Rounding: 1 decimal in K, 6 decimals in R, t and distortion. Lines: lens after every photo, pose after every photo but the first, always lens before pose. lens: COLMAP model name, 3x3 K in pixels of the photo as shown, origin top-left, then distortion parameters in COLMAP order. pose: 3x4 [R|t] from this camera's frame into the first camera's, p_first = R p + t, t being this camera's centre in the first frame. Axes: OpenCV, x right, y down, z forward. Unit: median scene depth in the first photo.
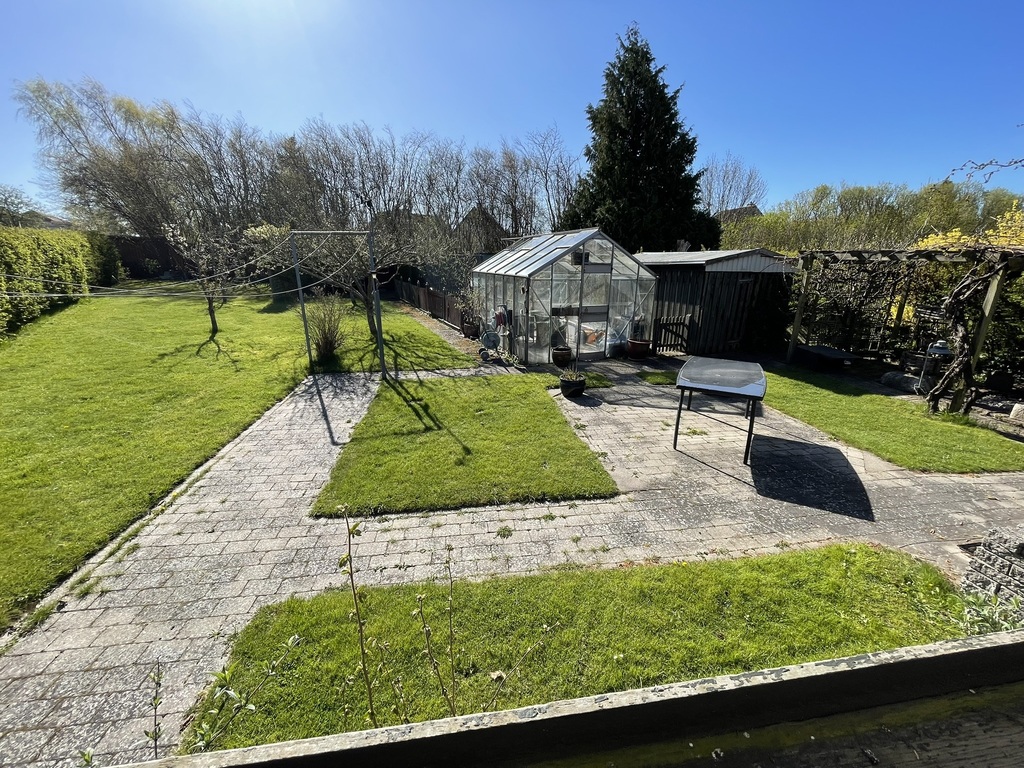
lens RADIAL K [[409.9, 0, 510.5], [0, 409.9, 384.2], [0, 0, 1]] dist [-0.011511, 0.000033]
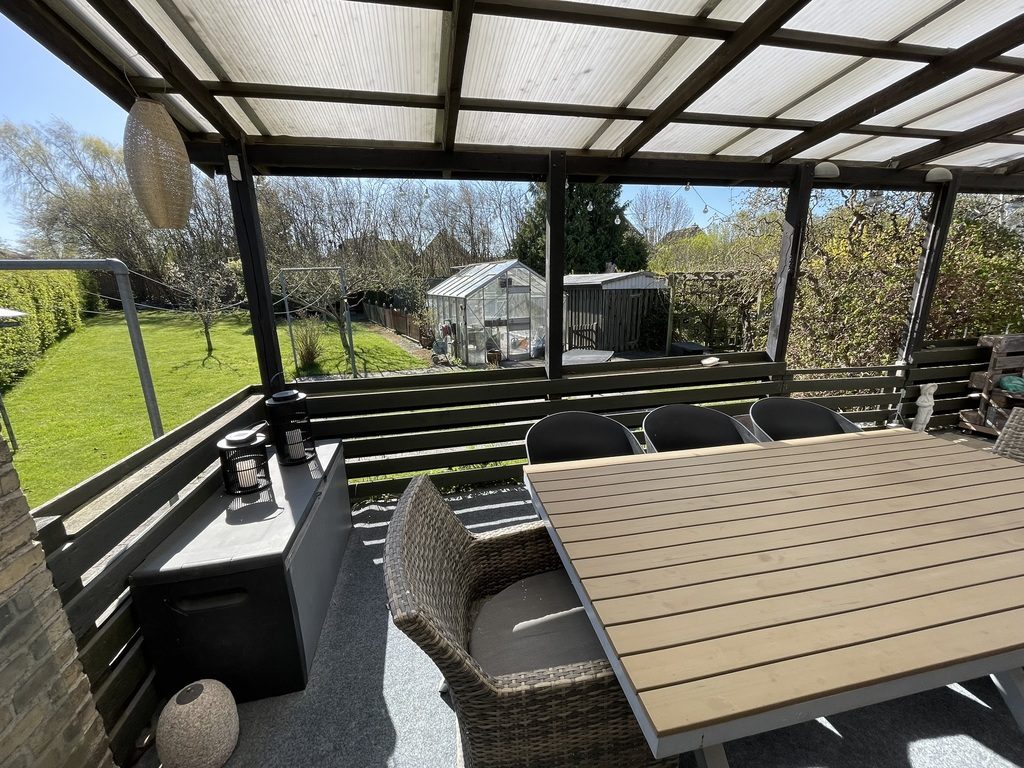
lens RADIAL K [[409.9, 0, 513.9], [0, 409.9, 387.6], [0, 0, 1]] dist [-0.011511, 0.000033]
pose [[0.996864, -0.043284, 0.066244, 0.079403], [0.045783, 0.998278, -0.036675, 0.065652], [-0.064543, 0.039593, 0.997129, -0.248982]]
